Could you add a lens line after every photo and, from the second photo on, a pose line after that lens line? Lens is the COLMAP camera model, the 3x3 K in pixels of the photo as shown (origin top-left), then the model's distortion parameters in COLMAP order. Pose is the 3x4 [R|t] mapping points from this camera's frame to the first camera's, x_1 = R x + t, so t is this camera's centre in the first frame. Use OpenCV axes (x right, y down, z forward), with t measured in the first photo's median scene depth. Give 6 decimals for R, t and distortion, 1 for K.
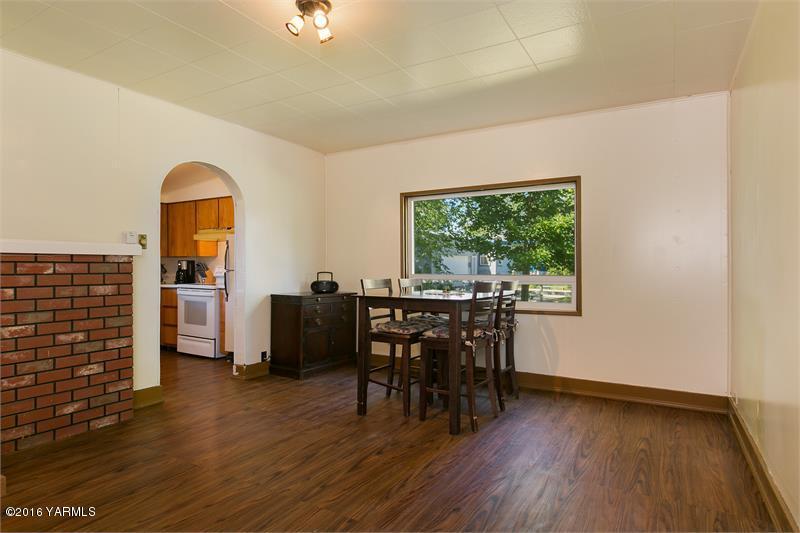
lens RADIAL K [[461.4, 0, 400.0], [0, 461.4, 266.5], [0, 0, 1]] dist [0.002435, 0.000248]
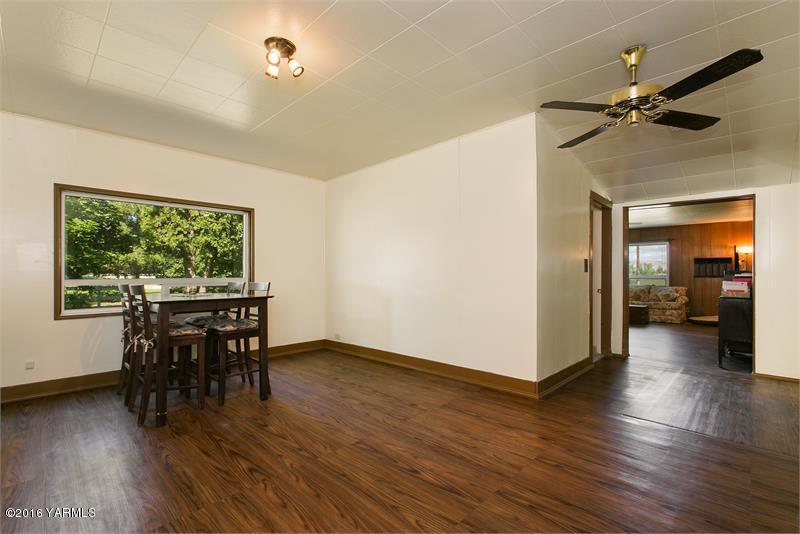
lens RADIAL K [[358.0, 0, 400.0], [0, 358.0, 267.0], [0, 0, 1]] dist [0.001274, 0.000194]
pose [[0.236359, 0.012196, 0.971589, -0.847295], [-0.002349, 0.999925, -0.011980, -0.000322], [-0.971663, 0.000549, 0.236370, 0.421209]]
